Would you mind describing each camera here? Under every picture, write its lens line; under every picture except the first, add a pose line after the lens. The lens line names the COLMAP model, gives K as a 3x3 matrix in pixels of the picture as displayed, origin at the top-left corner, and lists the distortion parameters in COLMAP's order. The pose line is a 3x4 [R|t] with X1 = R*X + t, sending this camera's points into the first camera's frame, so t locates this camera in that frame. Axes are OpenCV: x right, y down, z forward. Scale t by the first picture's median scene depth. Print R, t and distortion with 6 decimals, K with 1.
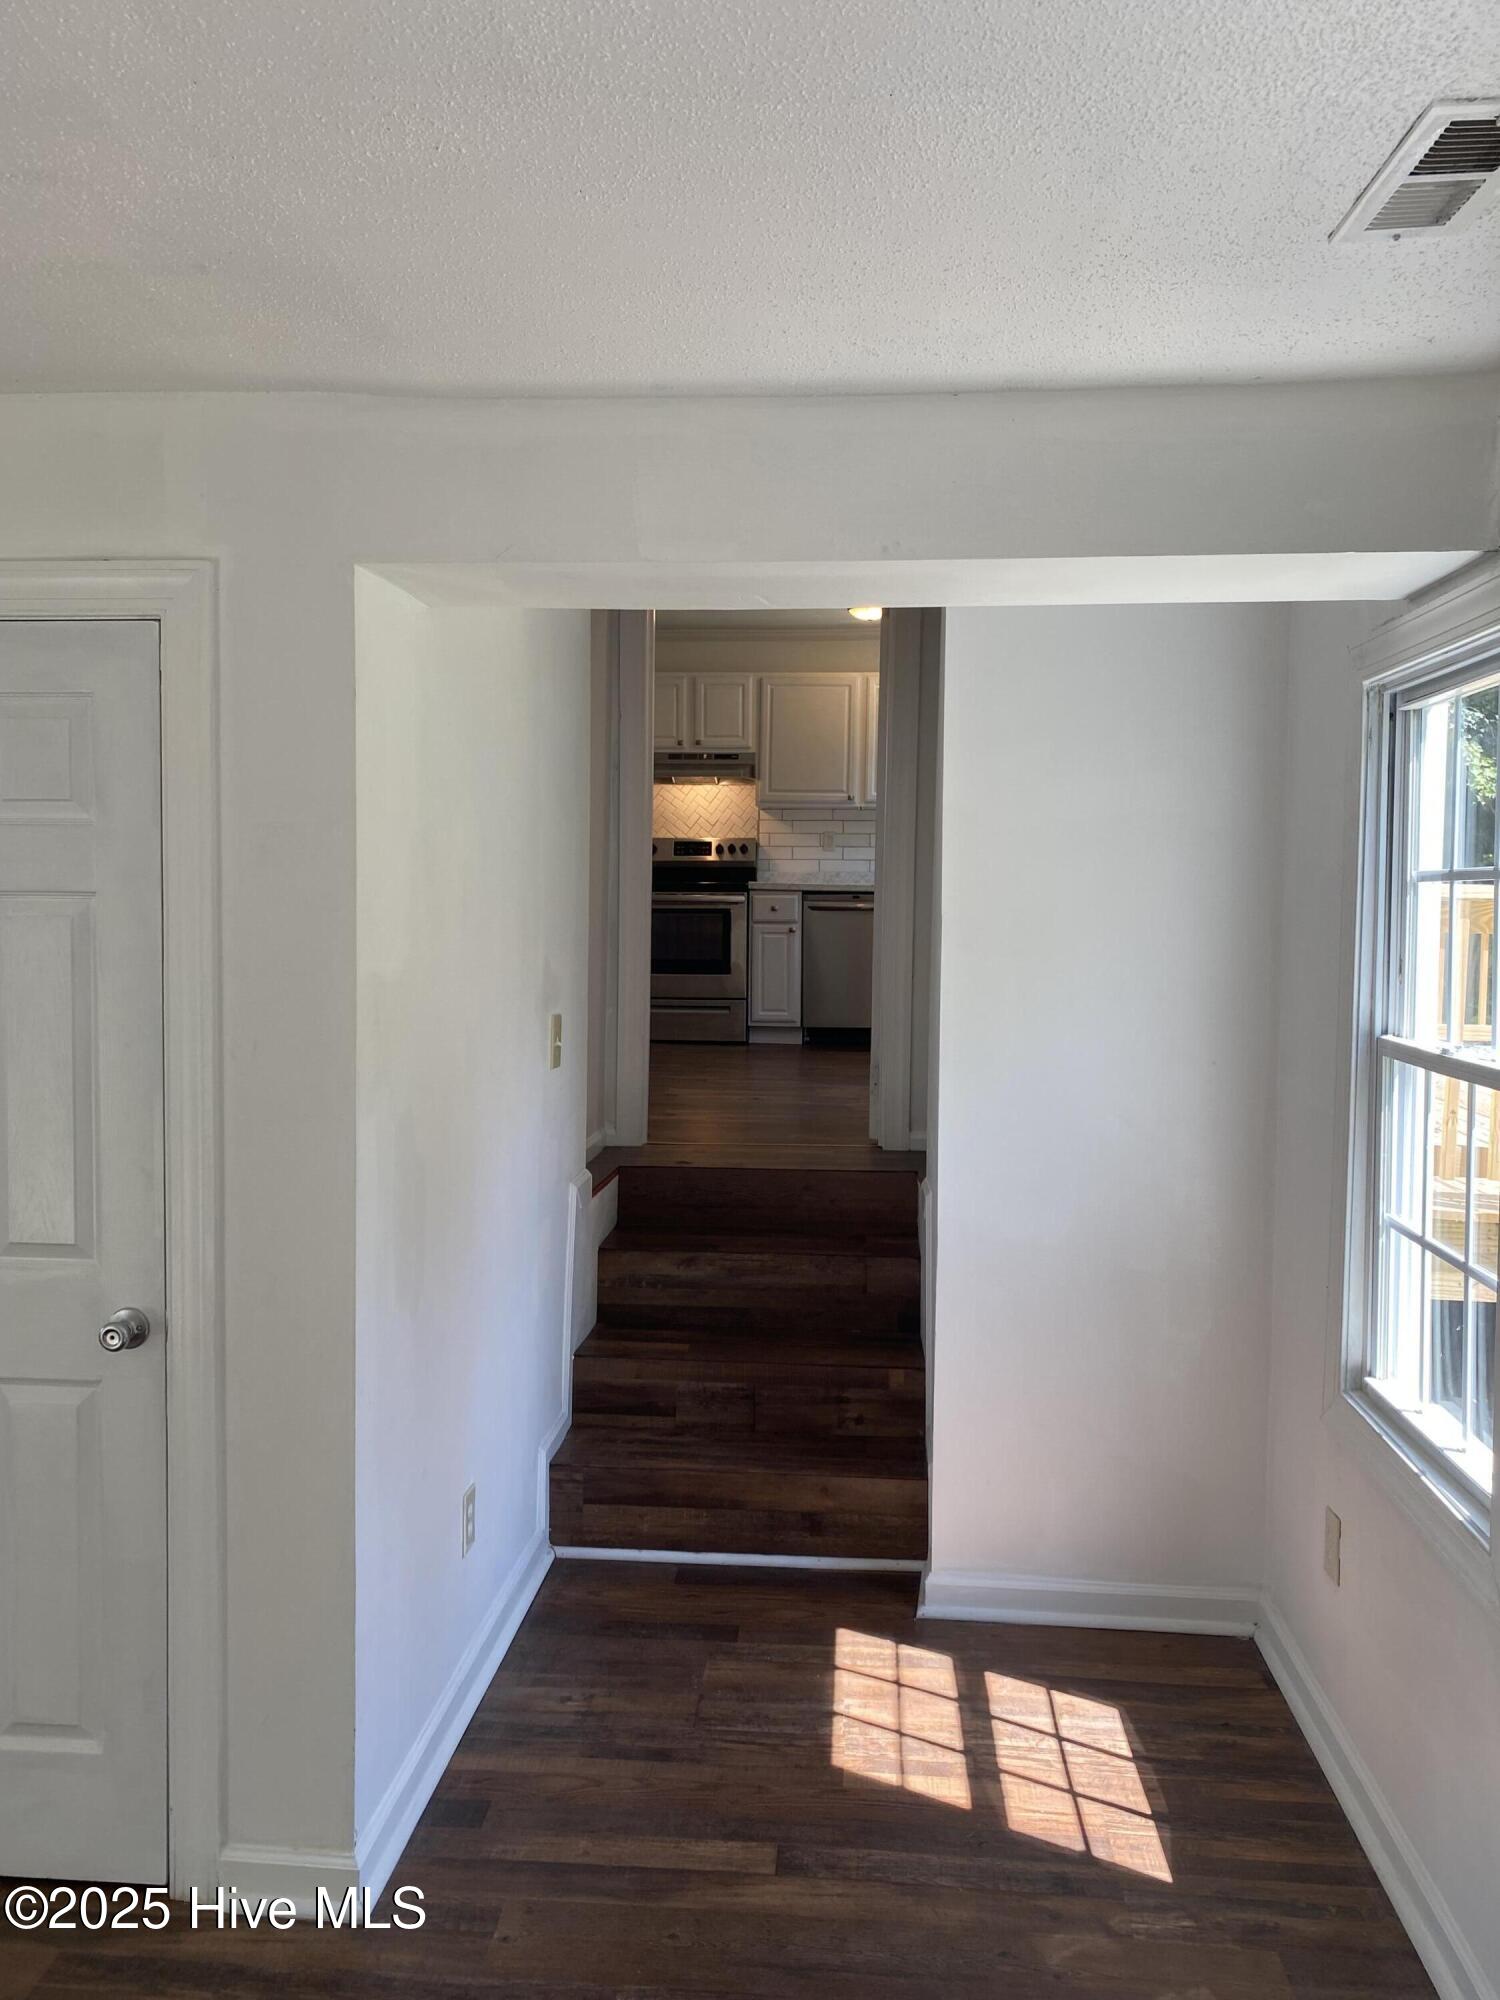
lens RADIAL K [[1522.6, 0, 760.4], [0, 1522.6, 970.3], [0, 0, 1]] dist [0.035727, -0.032957]
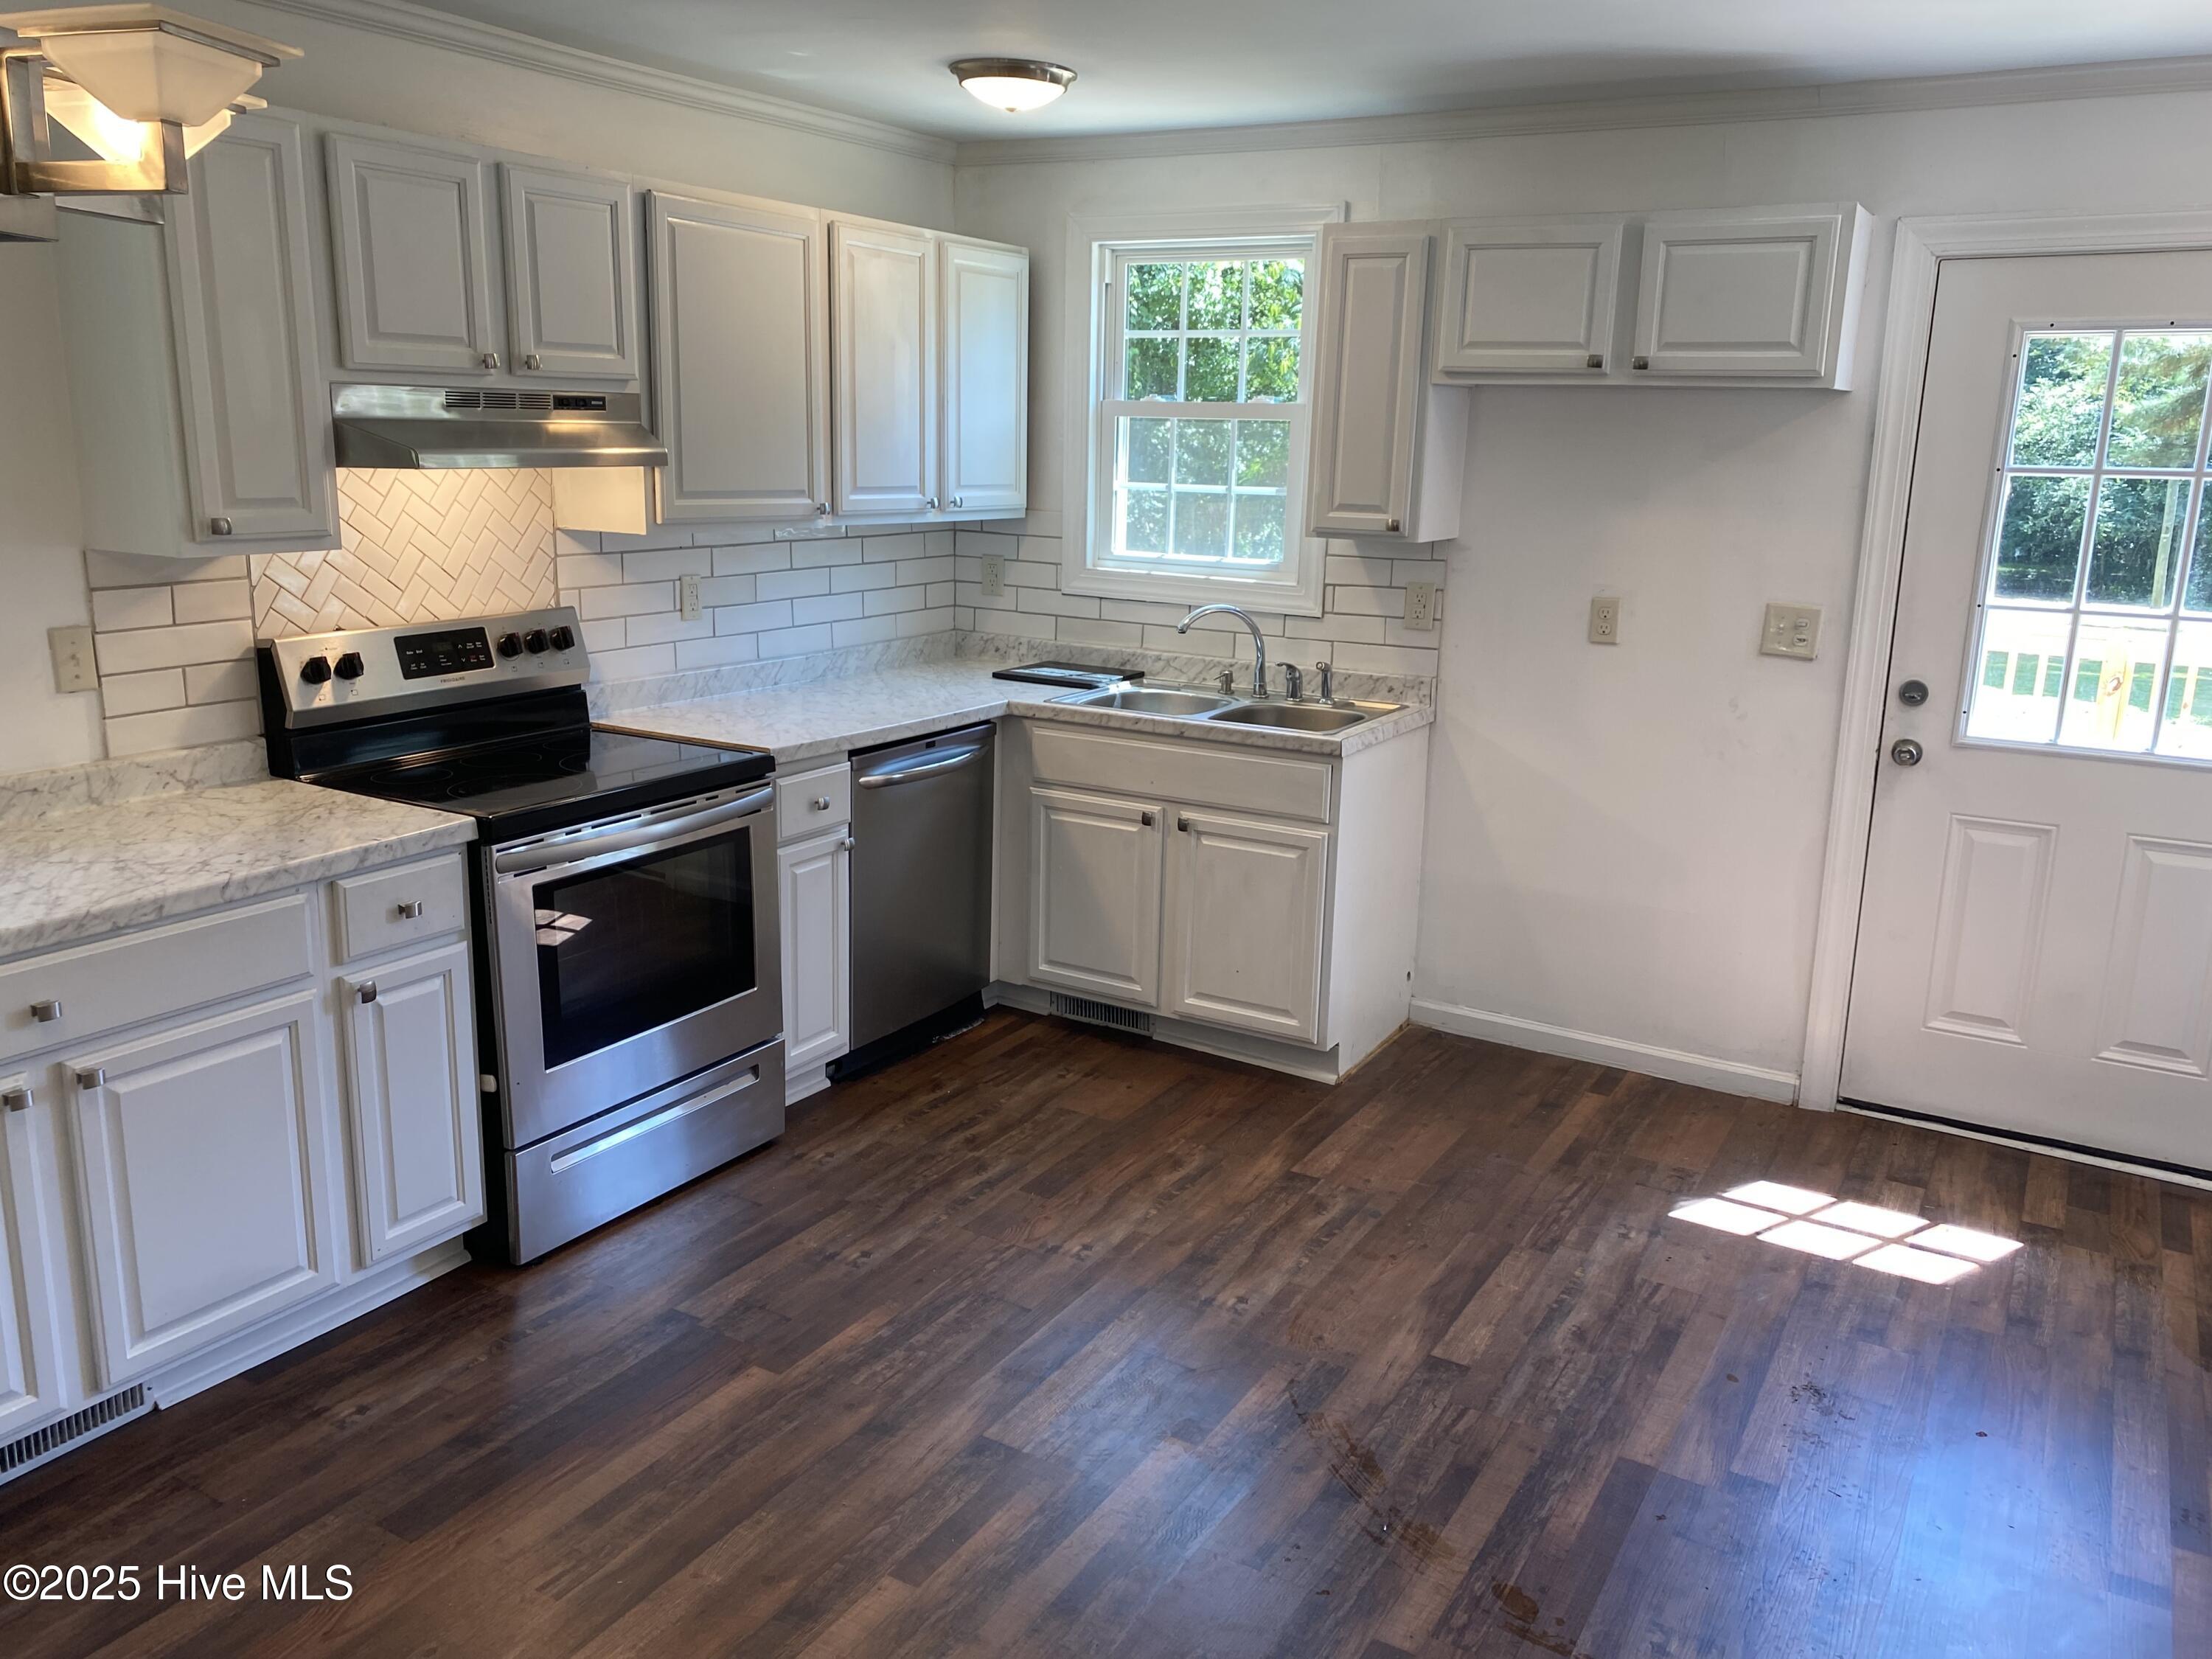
lens RADIAL K [[1684.0, 0, 1091.0], [0, 1684.0, 816.9], [0, 0, 1]] dist [0.035727, -0.032957]
pose [[0.449466, -0.201411, 0.870295, -1.036585], [0.018356, 0.976127, 0.216424, -0.393217], [-0.893109, -0.081300, 0.442433, 2.137983]]
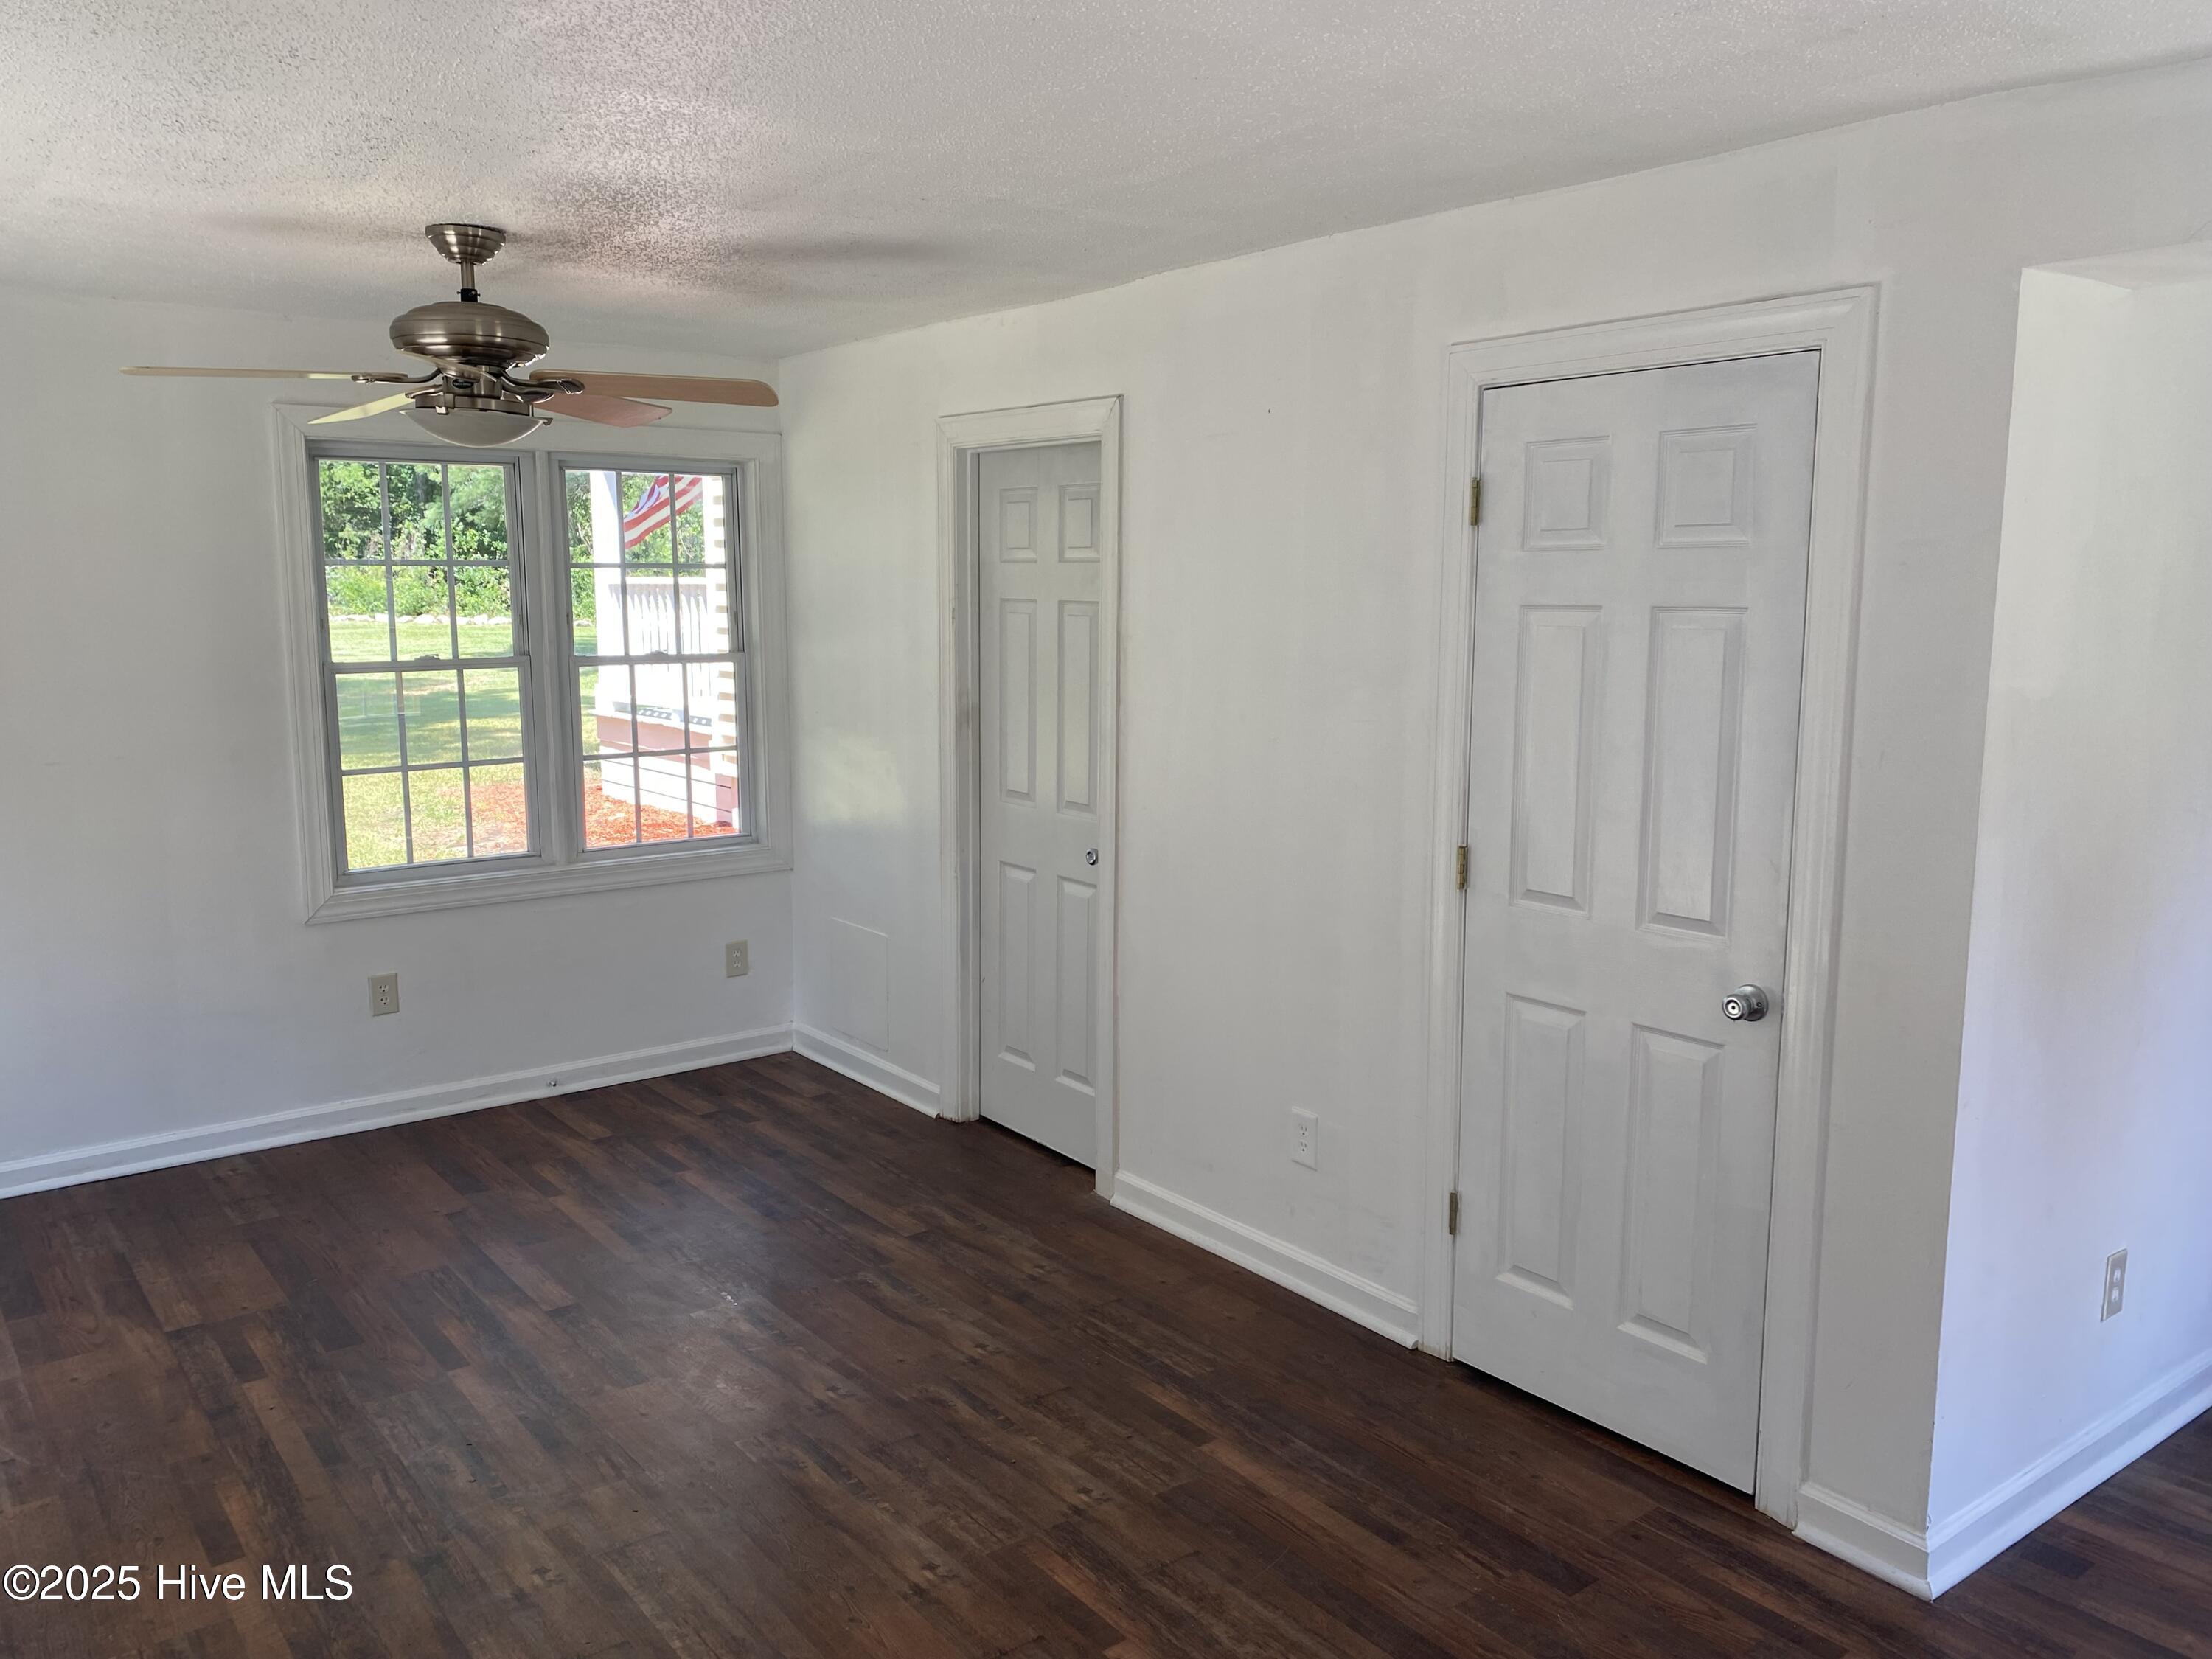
lens RADIAL K [[1684.0, 0, 1104.1], [0, 1684.0, 824.7], [0, 0, 1]] dist [0.035727, -0.032957]
pose [[0.669676, 0.096915, -0.736303, 0.135461], [-0.029060, 0.994109, 0.104418, -0.007950], [0.742085, -0.048529, 0.668547, -0.132666]]
